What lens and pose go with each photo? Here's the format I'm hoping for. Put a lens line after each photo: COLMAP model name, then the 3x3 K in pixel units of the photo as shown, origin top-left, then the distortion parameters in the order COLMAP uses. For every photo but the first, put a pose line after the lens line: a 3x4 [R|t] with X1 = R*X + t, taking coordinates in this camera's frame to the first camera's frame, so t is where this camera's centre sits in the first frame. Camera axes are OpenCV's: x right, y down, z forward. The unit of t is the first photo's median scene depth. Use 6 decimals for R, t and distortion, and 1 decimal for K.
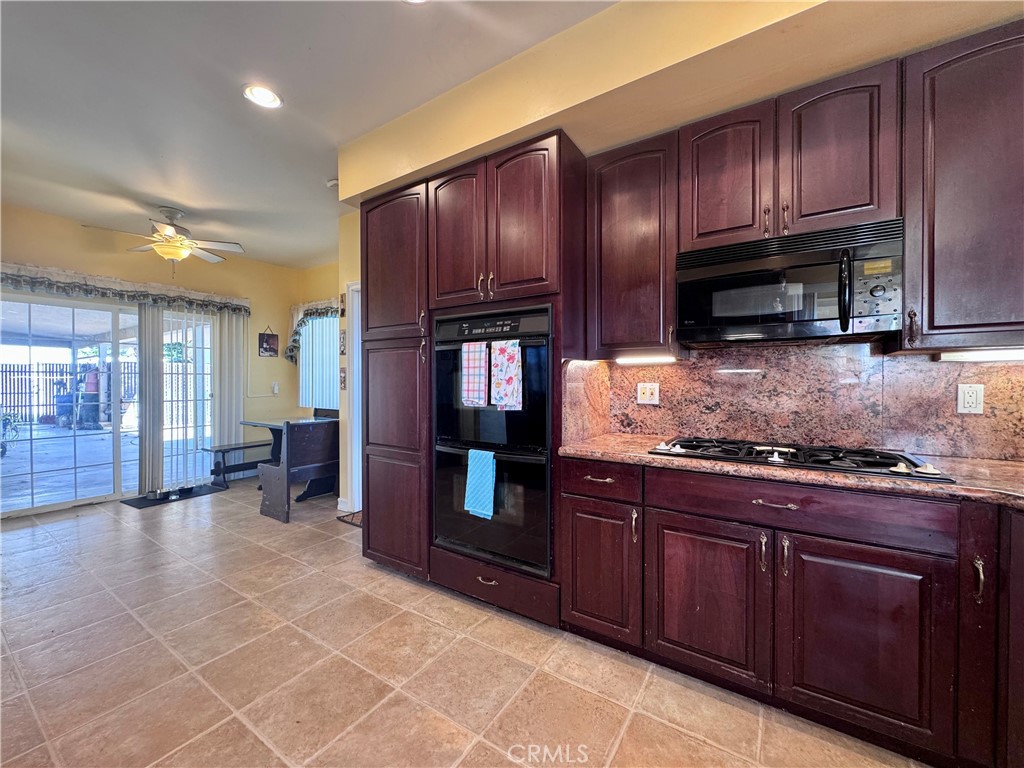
lens RADIAL K [[408.4, 0, 512.8], [0, 408.4, 384.9], [0, 0, 1]] dist [-0.003490, 0.000432]
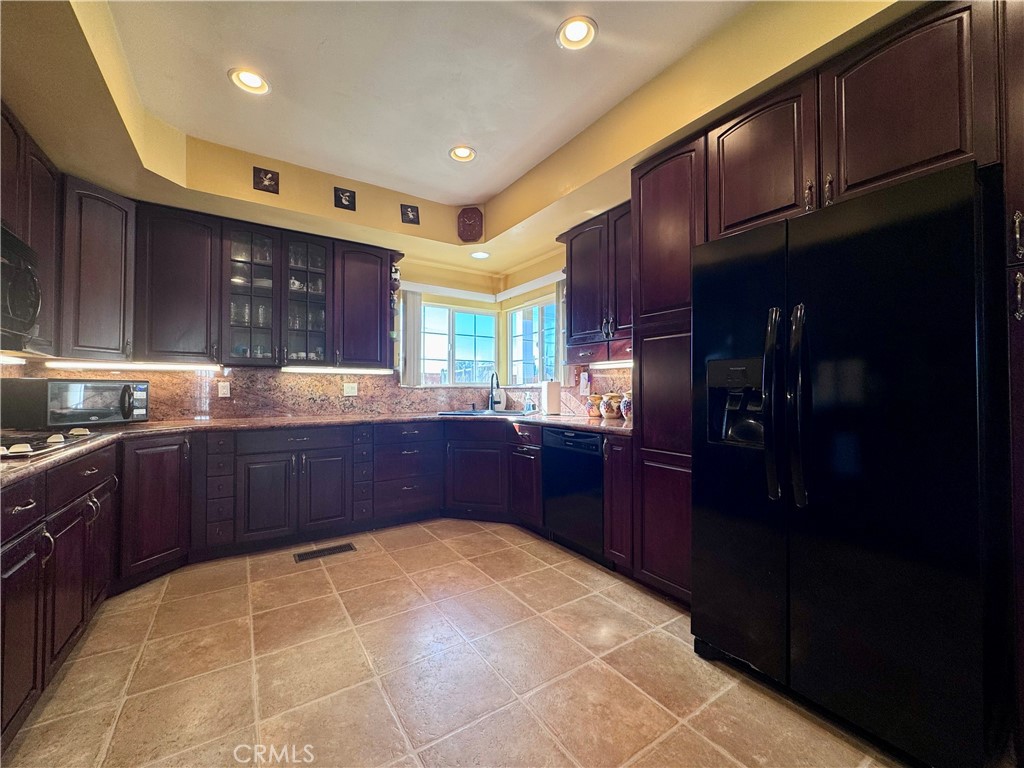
lens RADIAL K [[408.4, 0, 512.8], [0, 408.4, 384.9], [0, 0, 1]] dist [-0.003490, 0.000432]
pose [[-0.921320, 0.006559, 0.388749, -0.867964], [0.005621, 0.999978, -0.003550, 0.032720], [-0.388764, -0.001085, -0.921337, 1.377032]]
